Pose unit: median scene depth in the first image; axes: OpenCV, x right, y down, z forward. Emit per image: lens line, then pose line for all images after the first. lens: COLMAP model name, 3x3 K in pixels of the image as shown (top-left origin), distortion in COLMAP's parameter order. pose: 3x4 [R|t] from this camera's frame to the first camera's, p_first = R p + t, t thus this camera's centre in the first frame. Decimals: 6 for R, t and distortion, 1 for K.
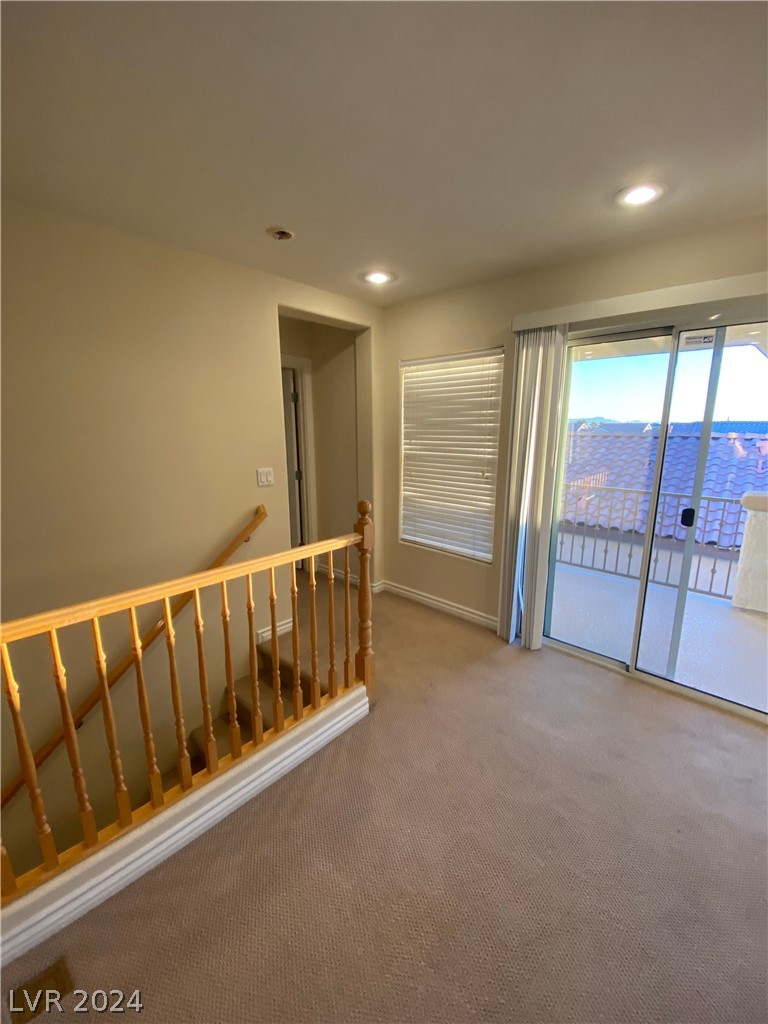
lens RADIAL K [[412.9, 0, 385.8], [0, 412.9, 509.7], [0, 0, 1]] dist [0.039935, -0.036876]
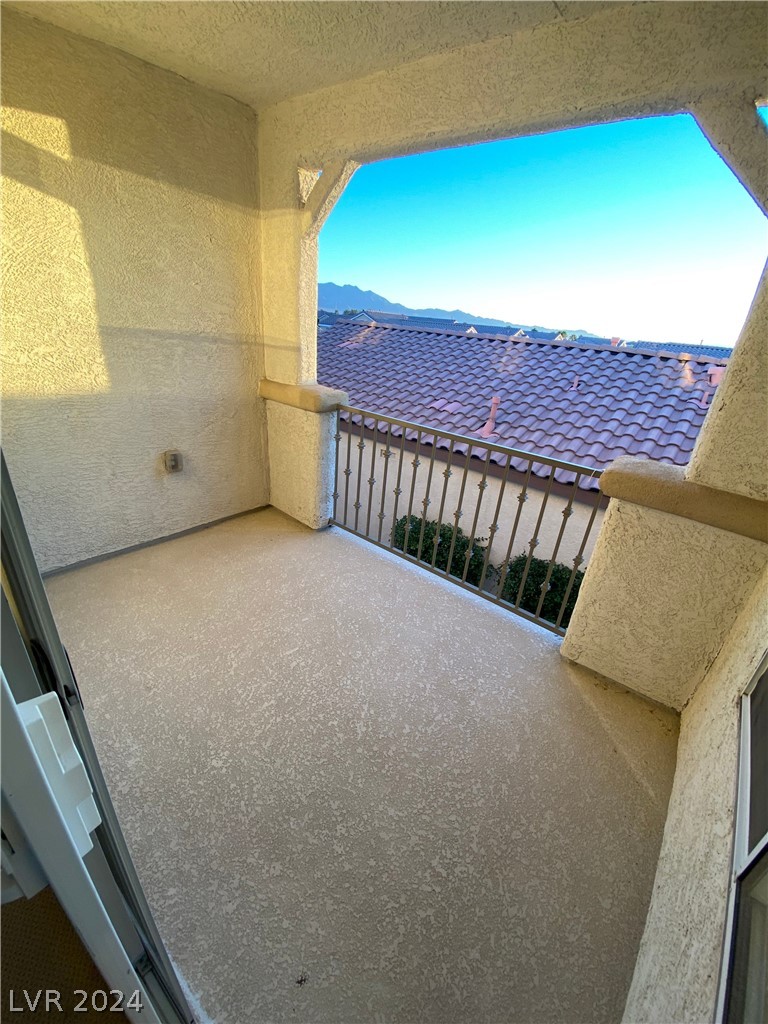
lens RADIAL K [[412.9, 0, 385.8], [0, 412.9, 509.7], [0, 0, 1]] dist [0.039935, -0.036876]
pose [[0.994666, 0.056859, 0.086062, 0.219779], [-0.075124, 0.971064, 0.226696, -0.032607], [-0.070682, -0.231952, 0.970156, 0.205944]]
